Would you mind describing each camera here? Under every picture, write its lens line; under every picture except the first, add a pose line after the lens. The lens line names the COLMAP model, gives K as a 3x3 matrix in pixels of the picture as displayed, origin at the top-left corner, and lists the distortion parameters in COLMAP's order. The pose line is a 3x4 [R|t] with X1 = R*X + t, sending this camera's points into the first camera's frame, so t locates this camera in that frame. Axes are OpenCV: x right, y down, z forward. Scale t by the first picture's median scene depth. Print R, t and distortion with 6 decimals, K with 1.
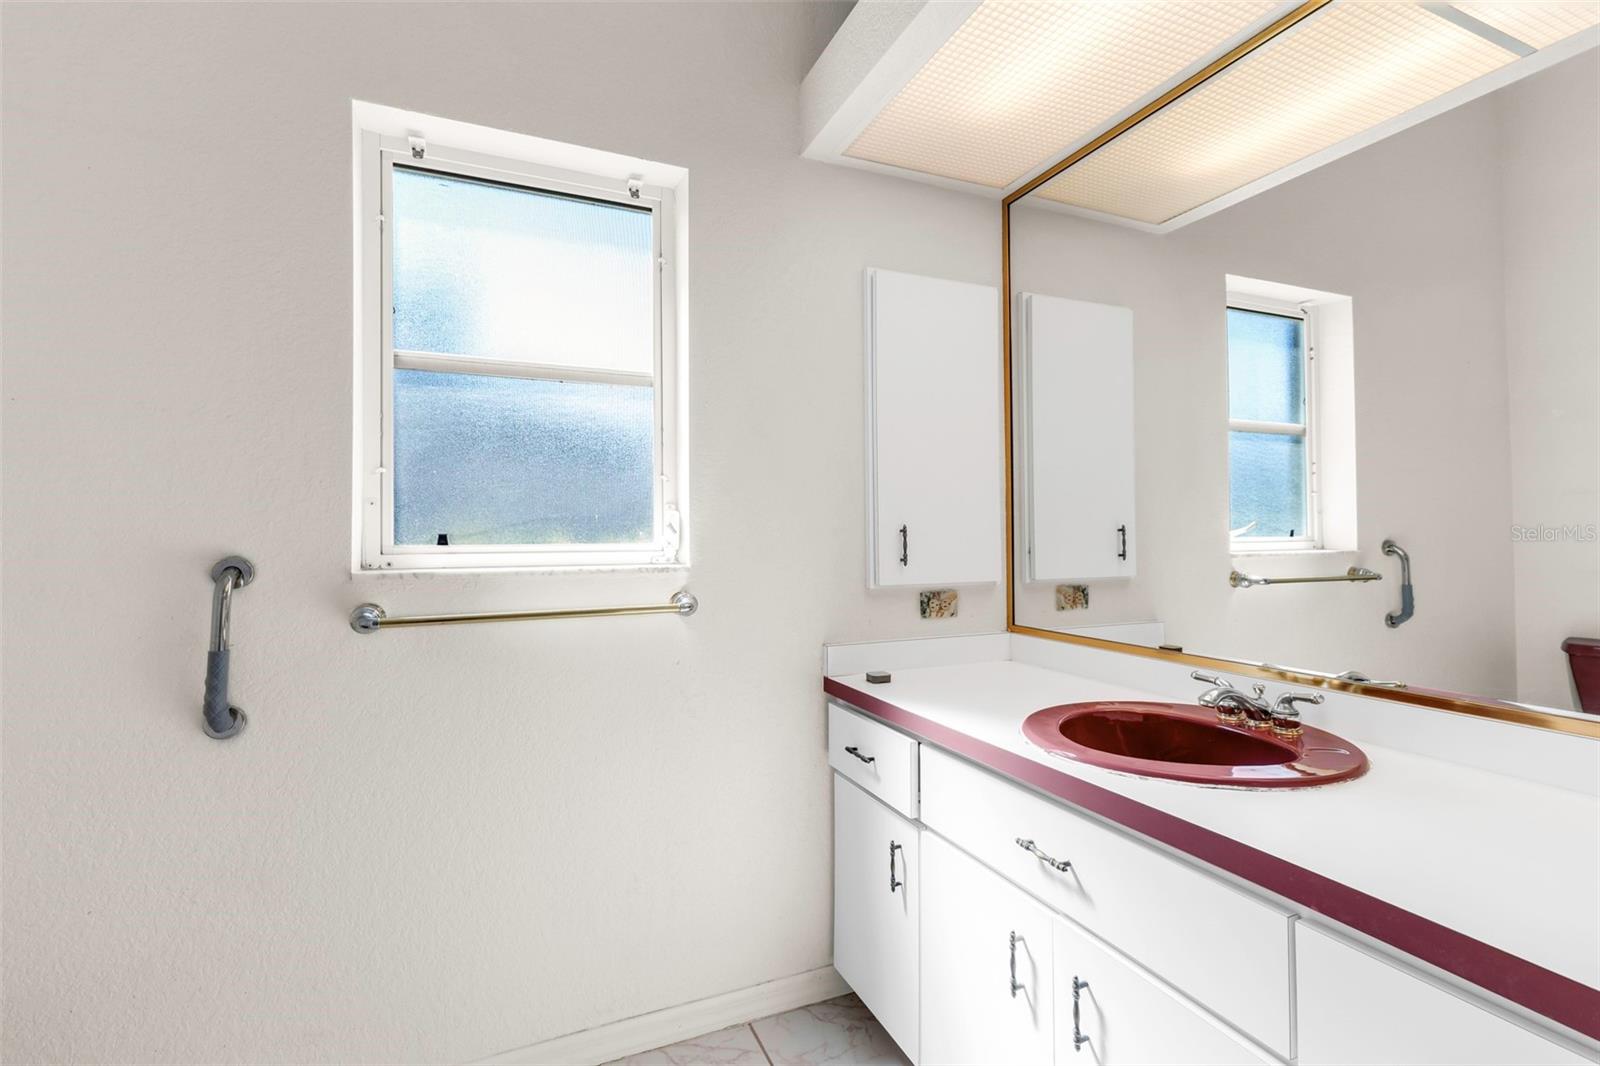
lens RADIAL K [[704.5, 0, 802.3], [0, 704.5, 527.9], [0, 0, 1]] dist [0.008341, -0.000188]
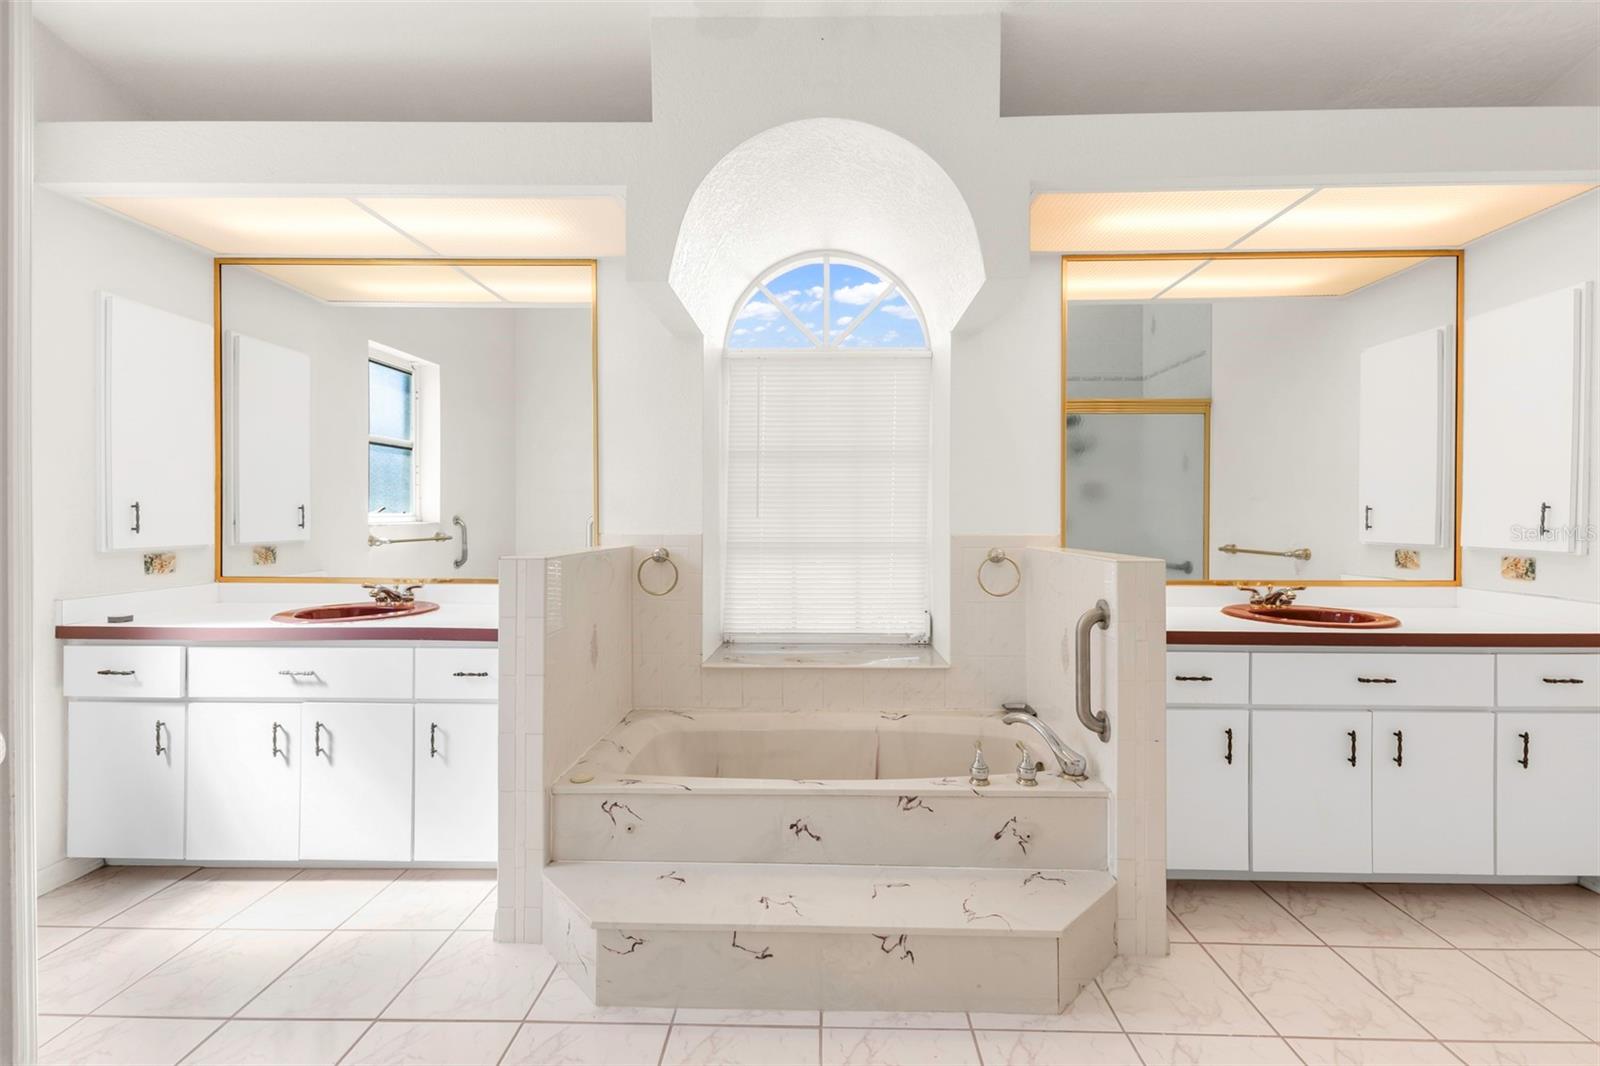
lens RADIAL K [[754.9, 0, 800.4], [0, 754.9, 521.8], [0, 0, 1]] dist [0.001106, -0.020995]
pose [[0.448722, 0.001689, 0.893670, -0.490401], [-0.020833, 0.999746, 0.008571, -0.003775], [-0.893428, -0.022464, 0.448644, -0.644000]]
